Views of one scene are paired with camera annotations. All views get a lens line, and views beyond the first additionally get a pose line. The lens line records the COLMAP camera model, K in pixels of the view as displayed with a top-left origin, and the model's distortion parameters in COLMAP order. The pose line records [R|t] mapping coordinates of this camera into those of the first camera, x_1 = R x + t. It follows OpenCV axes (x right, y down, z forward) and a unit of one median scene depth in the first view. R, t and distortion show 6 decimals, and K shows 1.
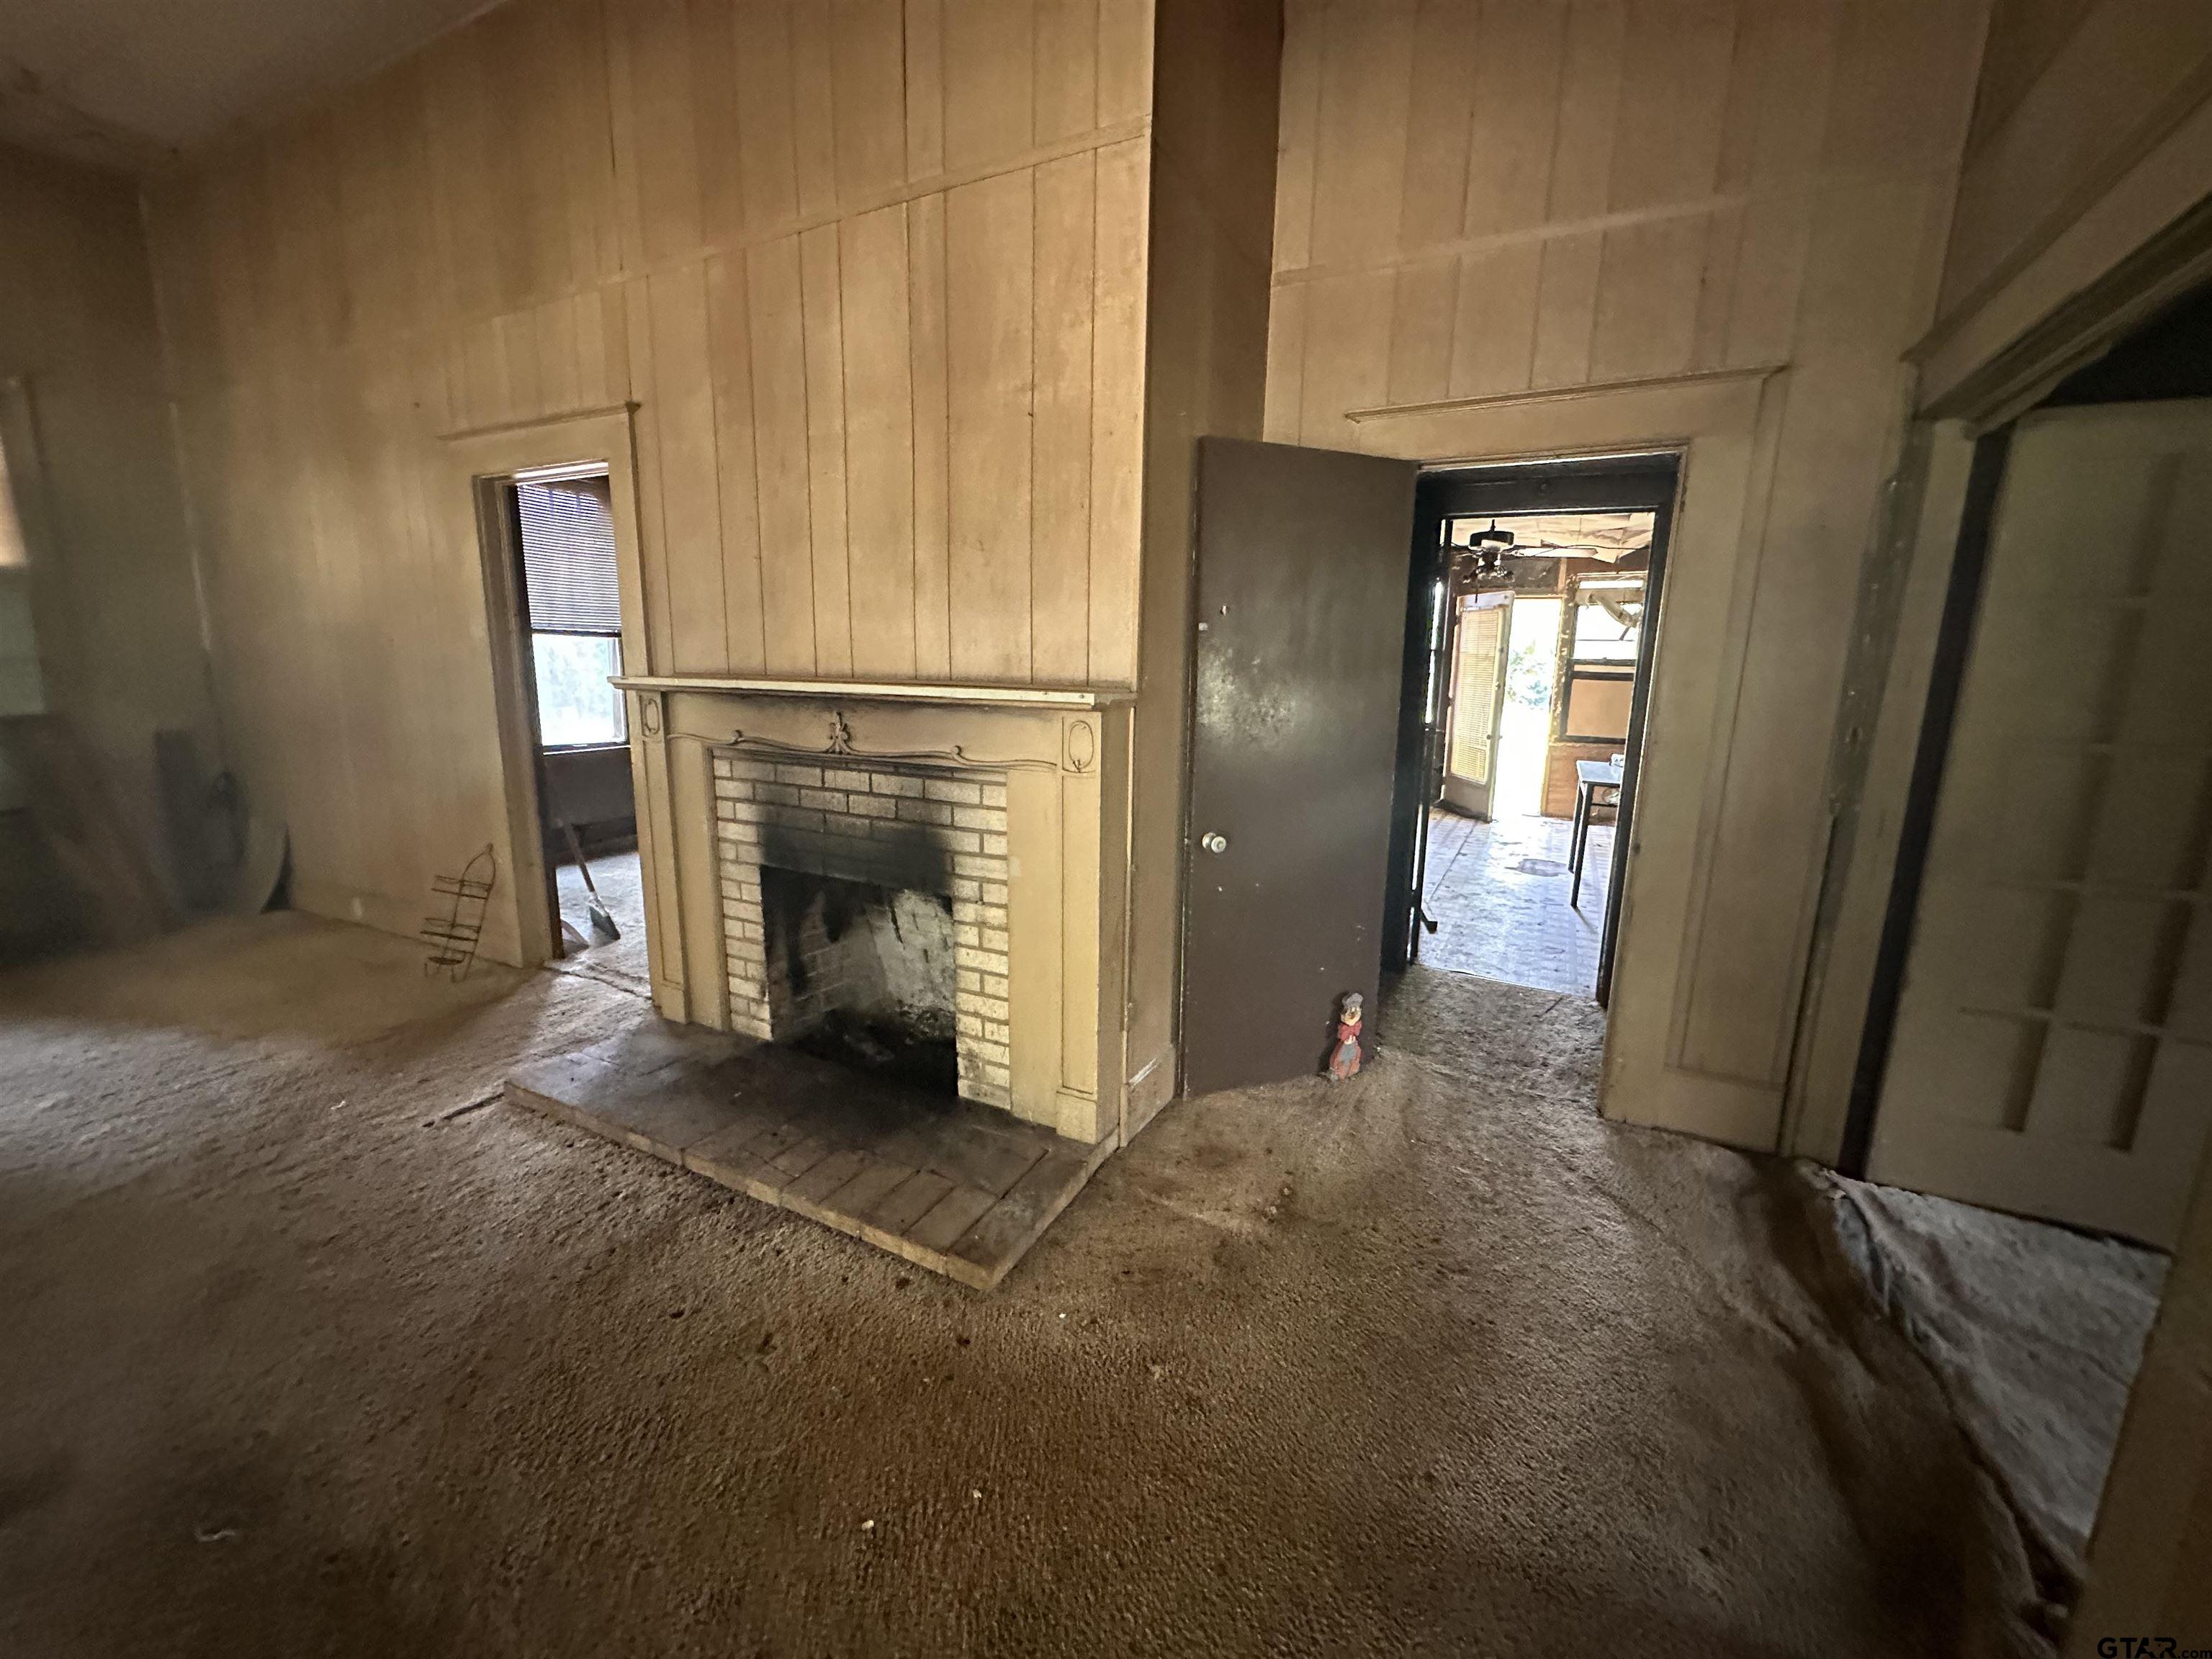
lens RADIAL K [[889.8, 0, 1106.2], [0, 889.8, 828.1], [0, 0, 1]] dist [0.002996, 0.000509]
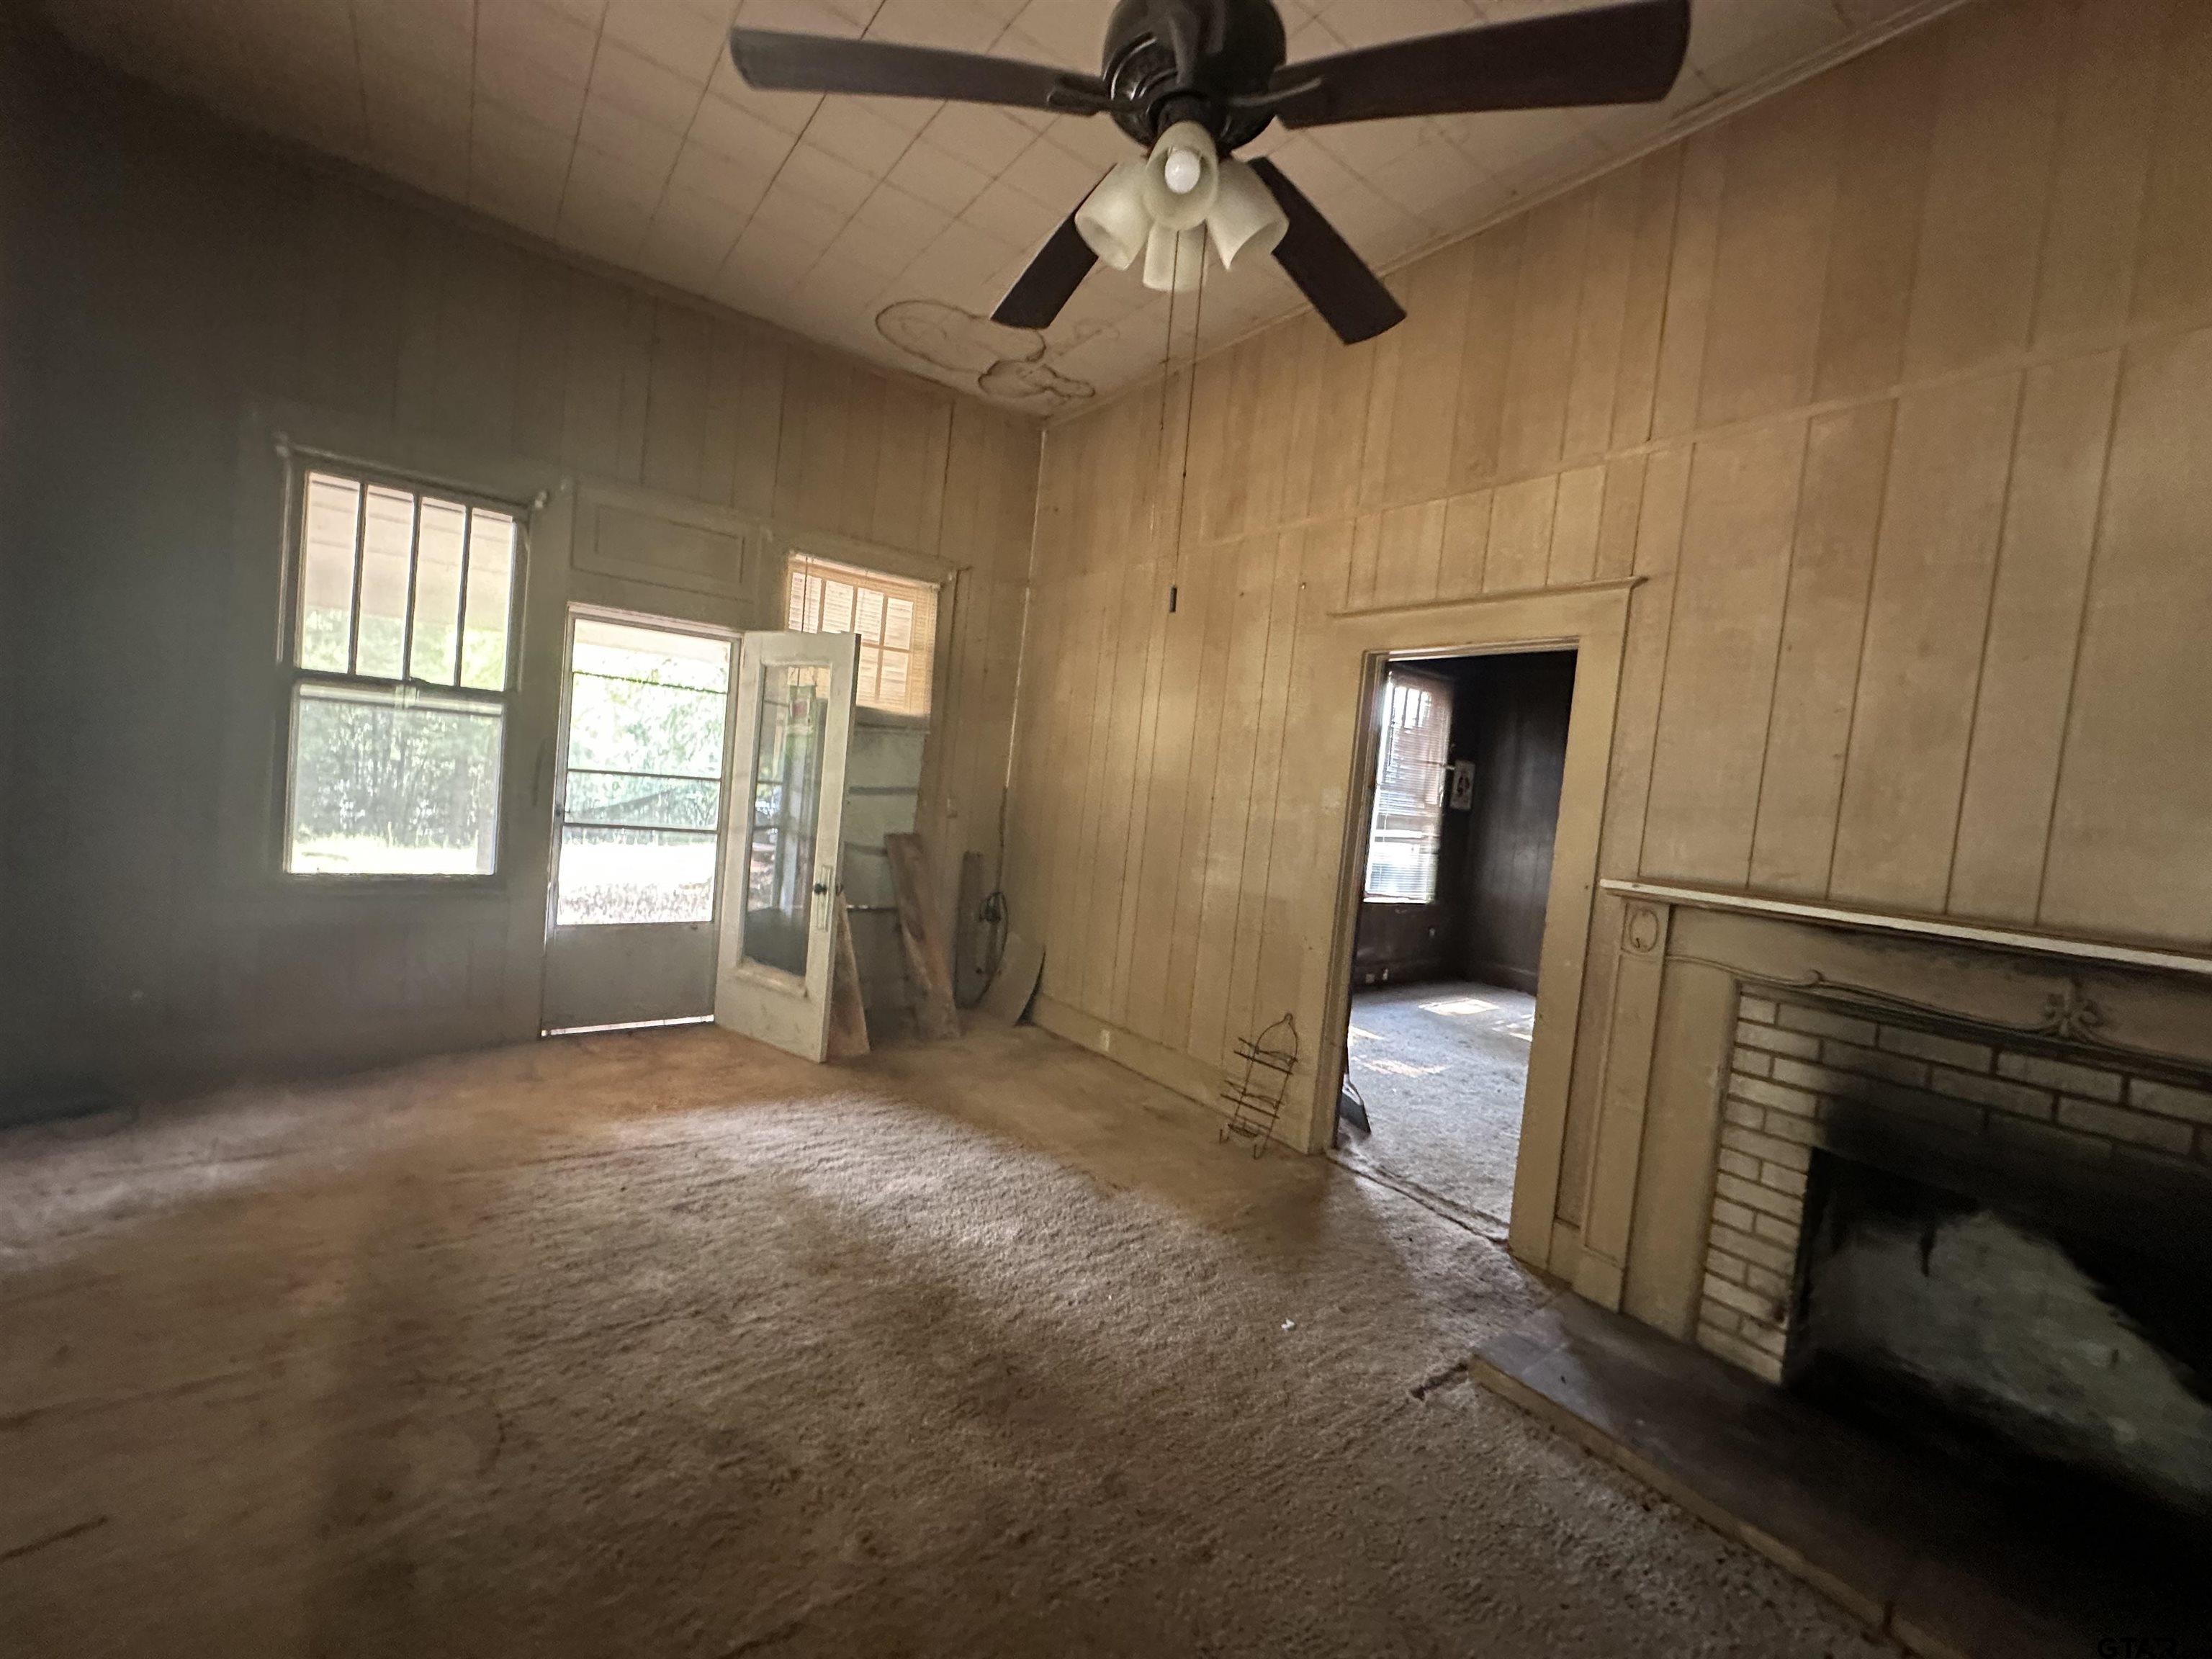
lens RADIAL K [[889.8, 0, 1114.8], [0, 889.8, 831.0], [0, 0, 1]] dist [0.002996, 0.000509]
pose [[0.904491, 0.091935, -0.416465, -0.612895], [-0.156554, 0.979893, -0.123695, -0.034748], [0.396720, 0.177080, 0.900698, 0.029186]]
